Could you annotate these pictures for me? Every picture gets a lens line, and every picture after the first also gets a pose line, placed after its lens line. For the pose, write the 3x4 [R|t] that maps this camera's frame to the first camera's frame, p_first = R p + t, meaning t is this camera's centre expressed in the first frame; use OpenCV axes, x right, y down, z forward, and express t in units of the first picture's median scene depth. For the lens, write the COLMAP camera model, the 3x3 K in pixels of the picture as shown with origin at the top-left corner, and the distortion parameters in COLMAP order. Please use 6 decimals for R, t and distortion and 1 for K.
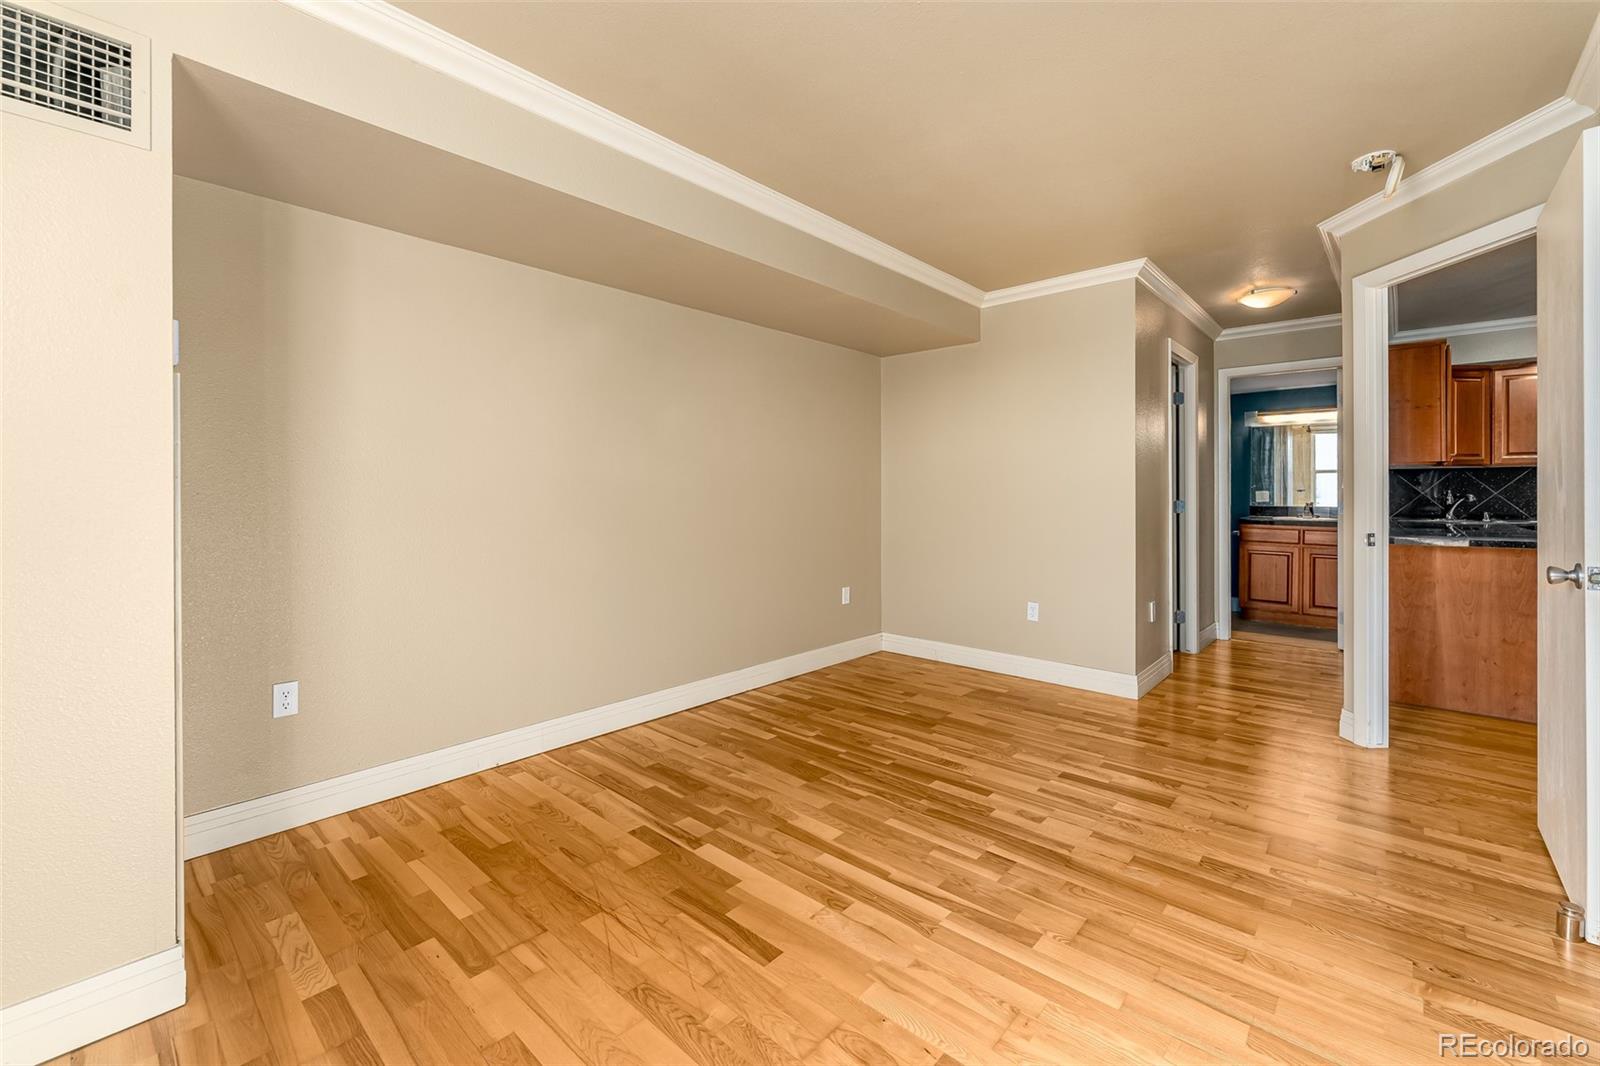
lens RADIAL K [[665.8, 0, 822.0], [0, 665.8, 494.3], [0, 0, 1]] dist [0.000875, -0.000080]
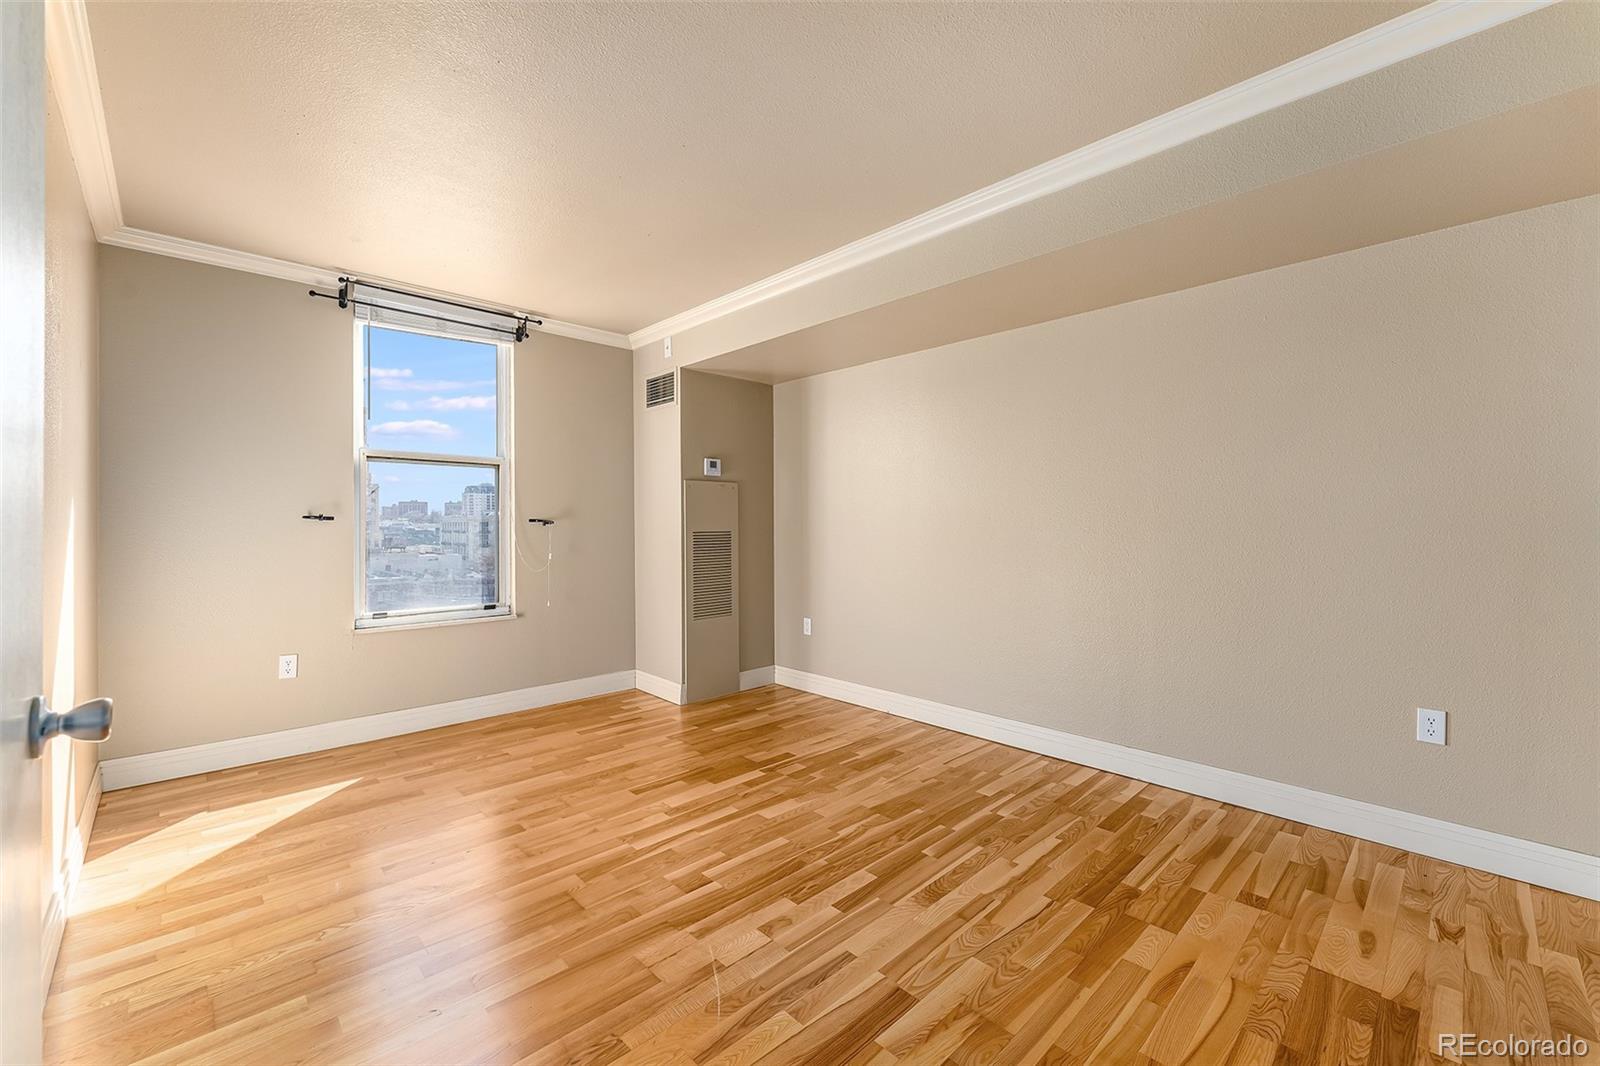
lens RADIAL K [[651.7, 0, 800.0], [0, 651.7, 533.0], [0, 0, 1]] dist [-0.000303, -0.000009]
pose [[-0.088731, 0.016114, -0.995925, 1.026397], [0.000069, 0.999869, 0.016172, -0.003781], [0.996056, 0.001367, -0.088720, 1.037181]]
